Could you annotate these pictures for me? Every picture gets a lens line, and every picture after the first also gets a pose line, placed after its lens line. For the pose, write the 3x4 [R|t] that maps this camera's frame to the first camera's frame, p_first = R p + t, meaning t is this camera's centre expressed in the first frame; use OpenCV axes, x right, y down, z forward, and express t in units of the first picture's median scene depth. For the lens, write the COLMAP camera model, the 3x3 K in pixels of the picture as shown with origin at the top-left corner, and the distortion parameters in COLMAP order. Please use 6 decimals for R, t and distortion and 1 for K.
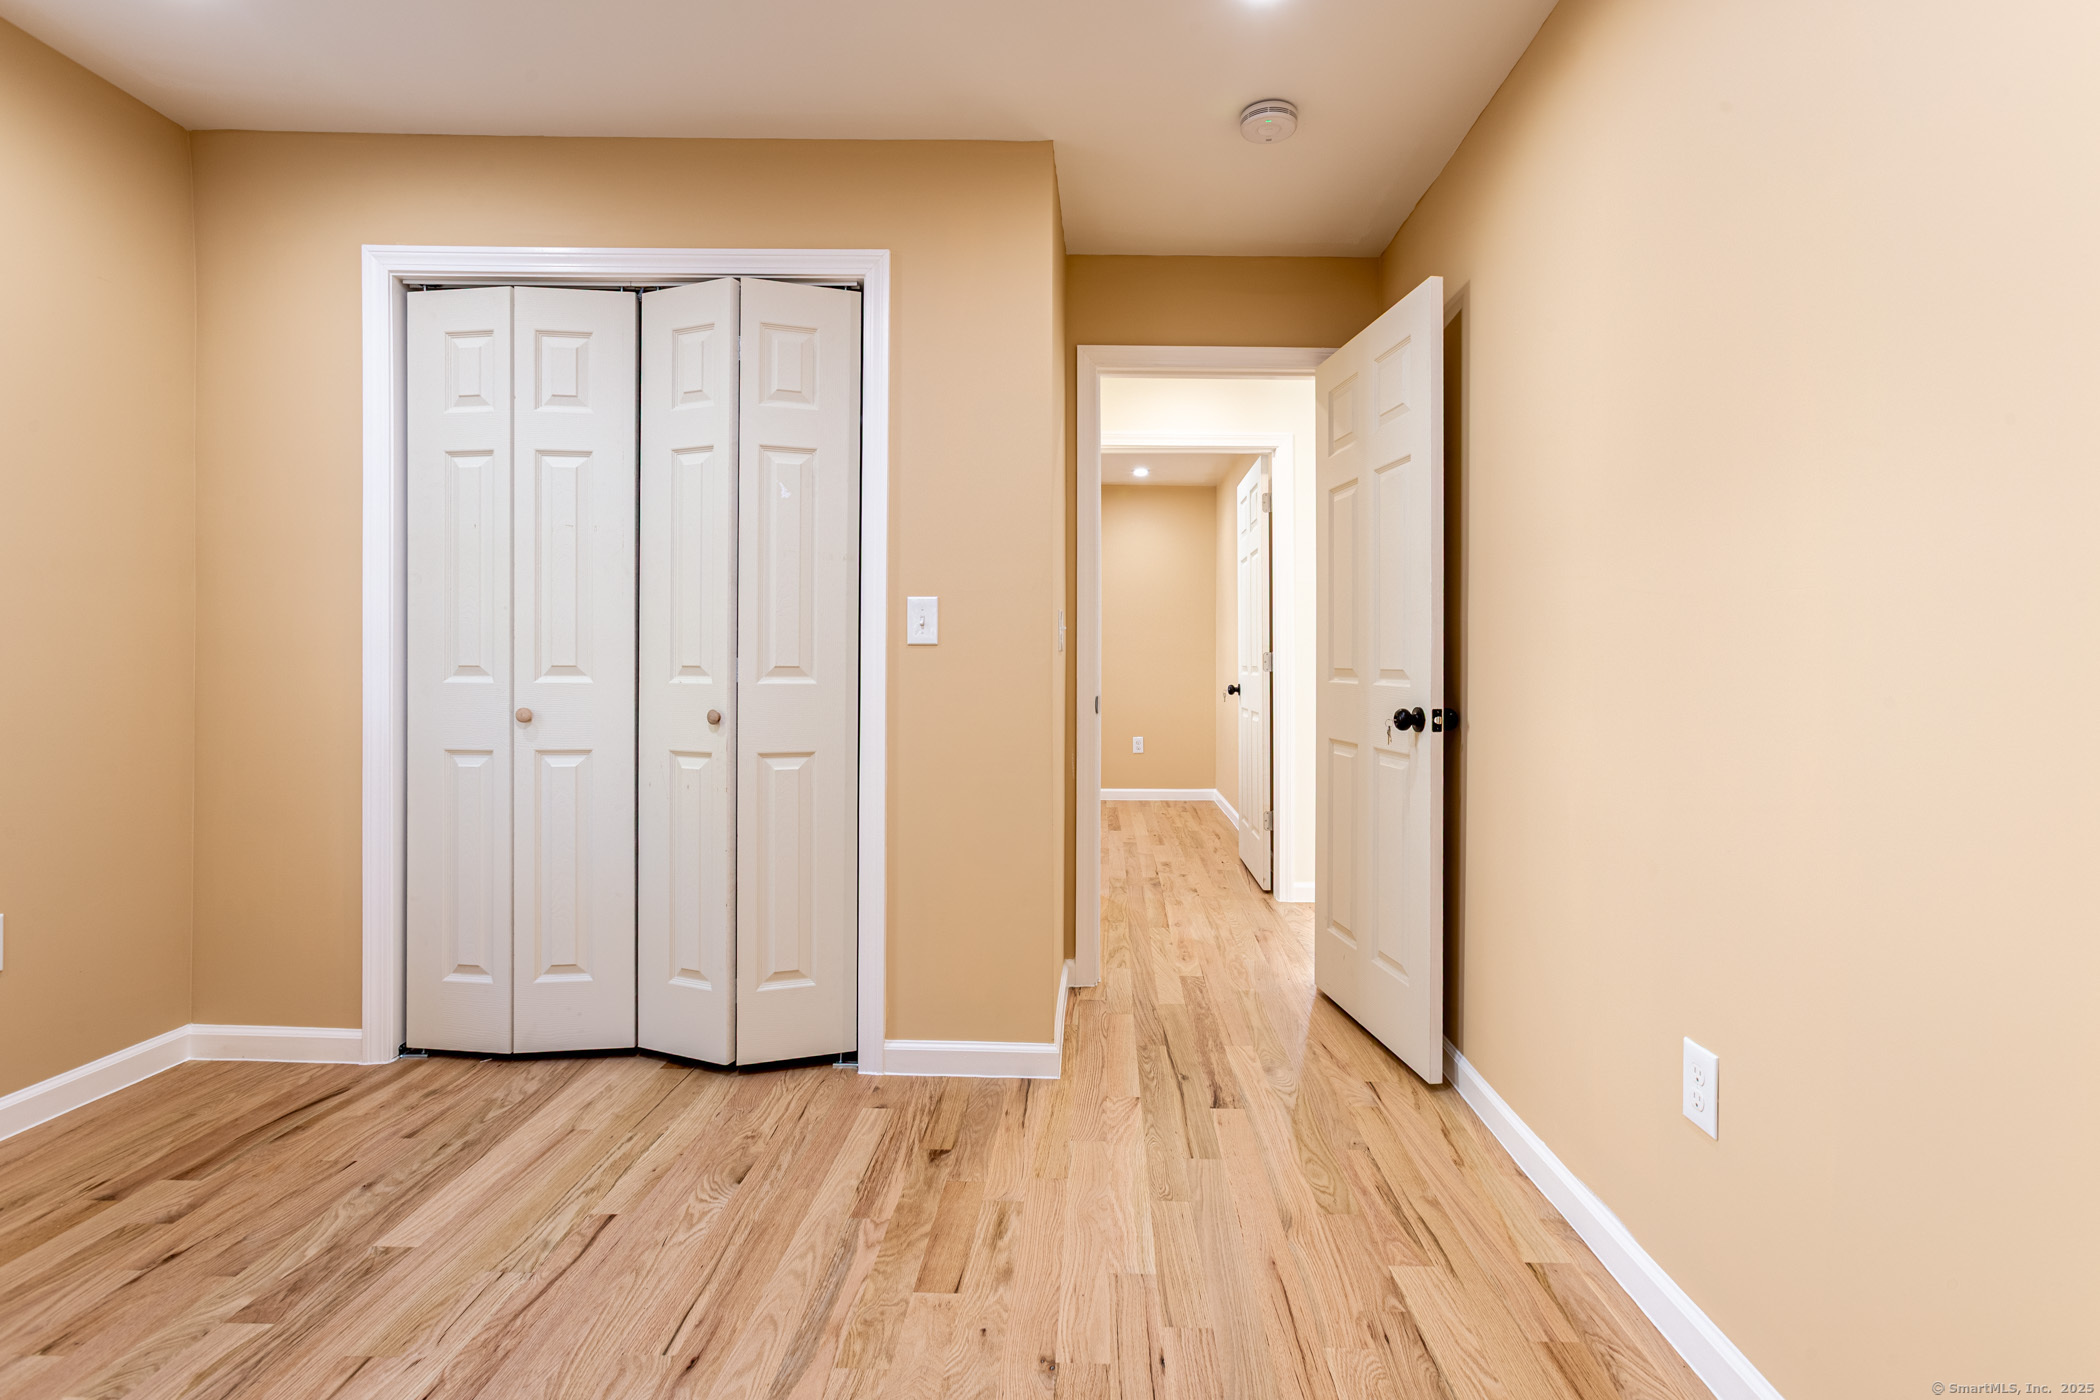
lens RADIAL K [[1104.6, 0, 1051.9], [0, 1104.6, 692.1], [0, 0, 1]] dist [0.000097, -0.000194]
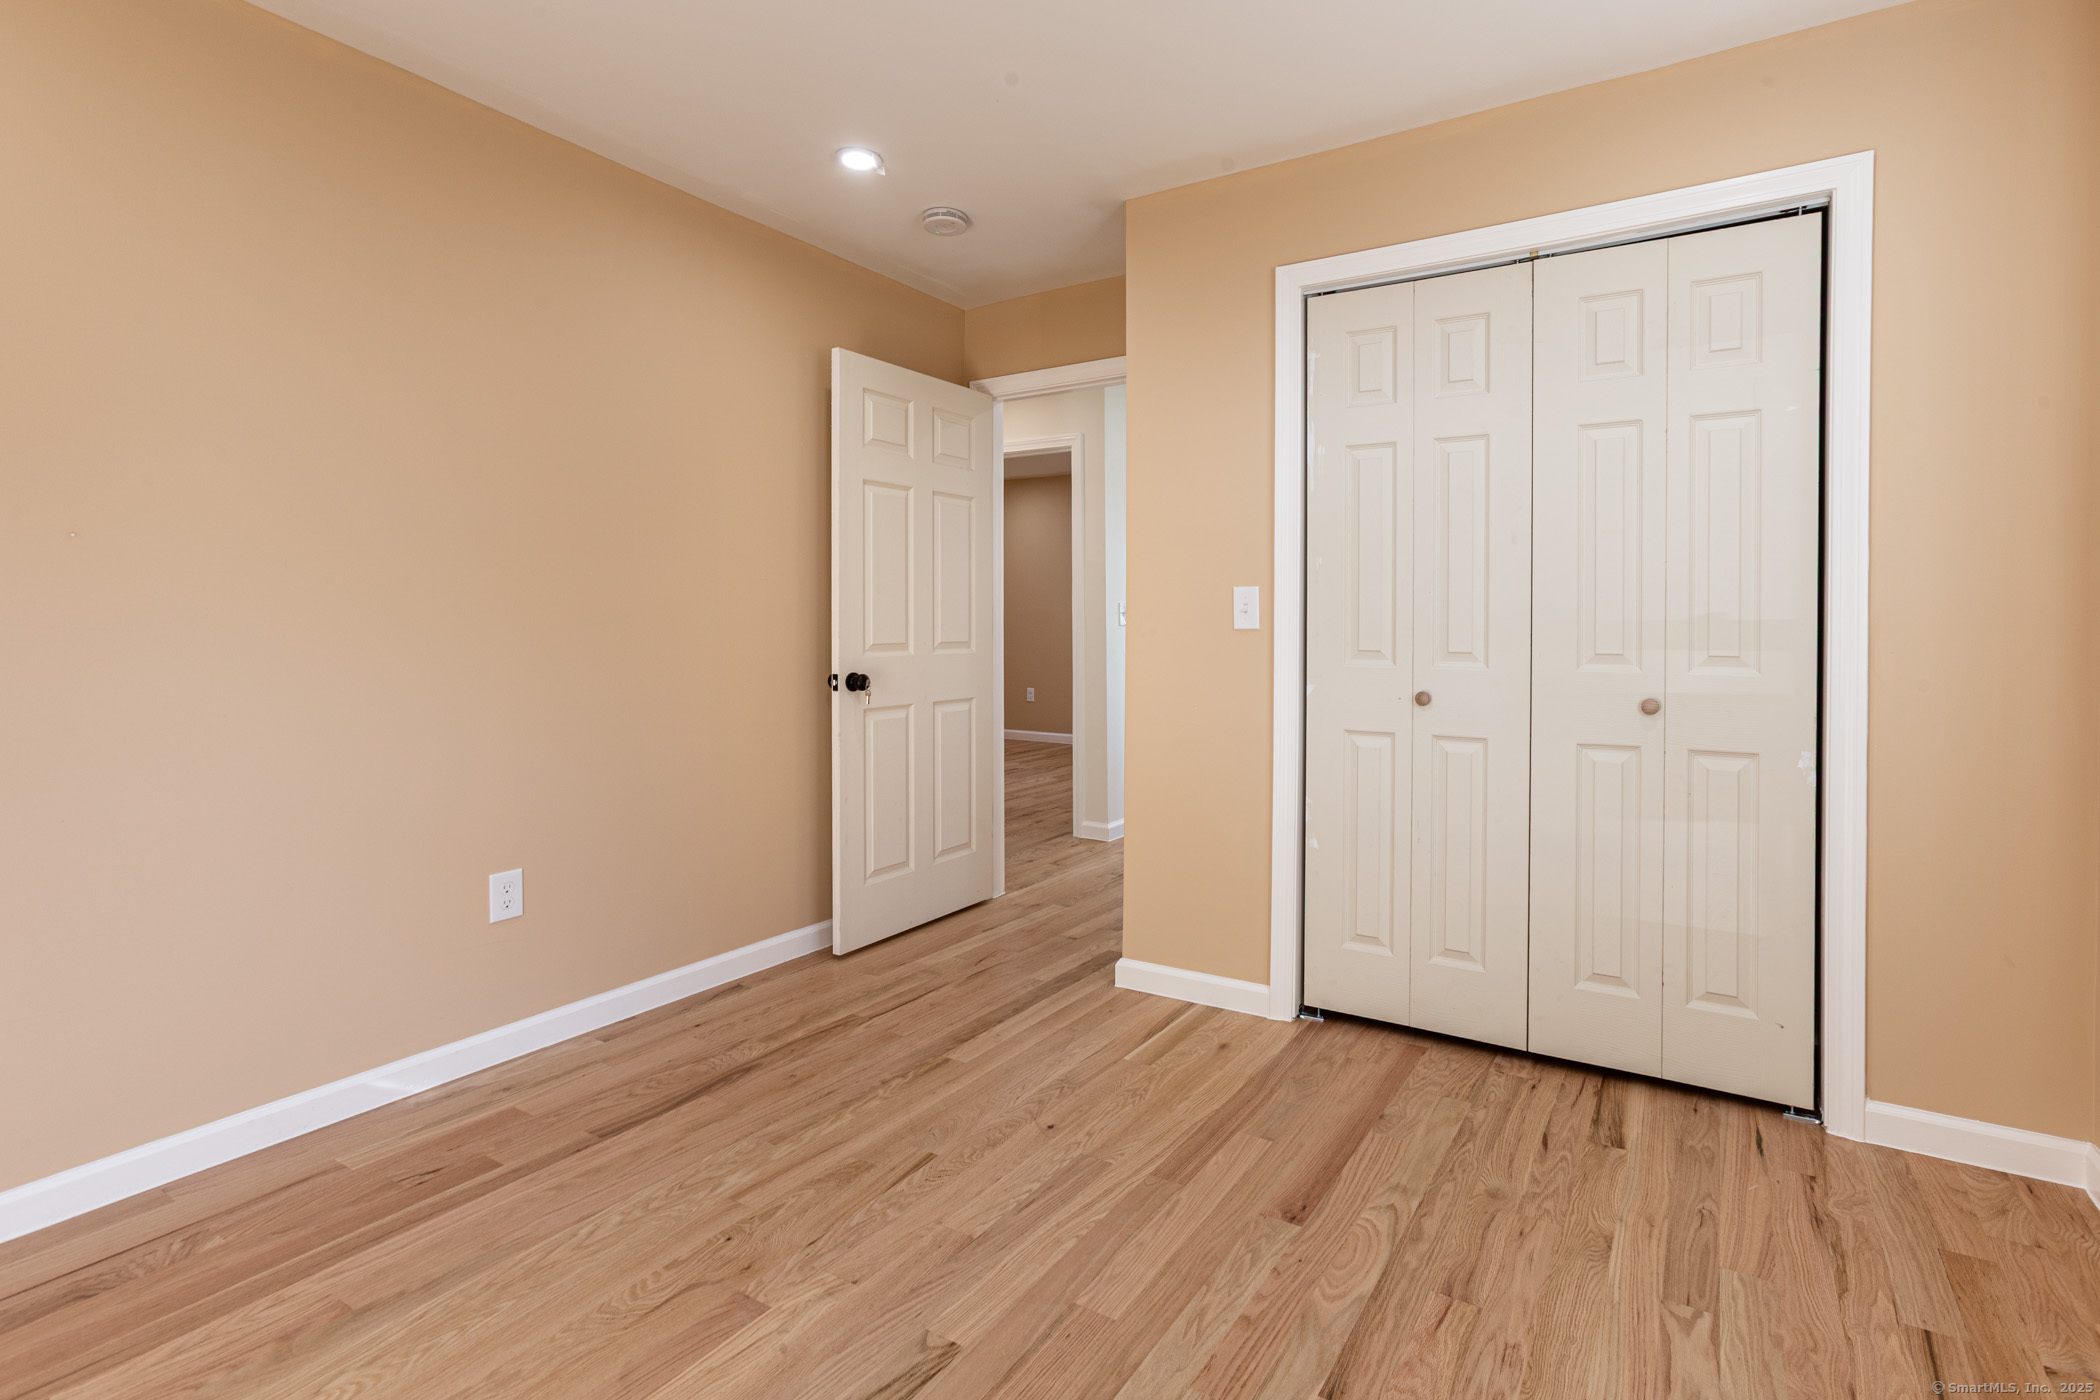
lens RADIAL K [[1011.4, 0, 1017.1], [0, 1011.4, 640.9], [0, 0, 1]] dist [-0.001090, 0.000497]
pose [[0.853898, -0.005209, -0.520414, -0.296164], [-0.007019, 0.999744, -0.021523, -0.008452], [0.520392, 0.022032, 0.853643, 0.013069]]
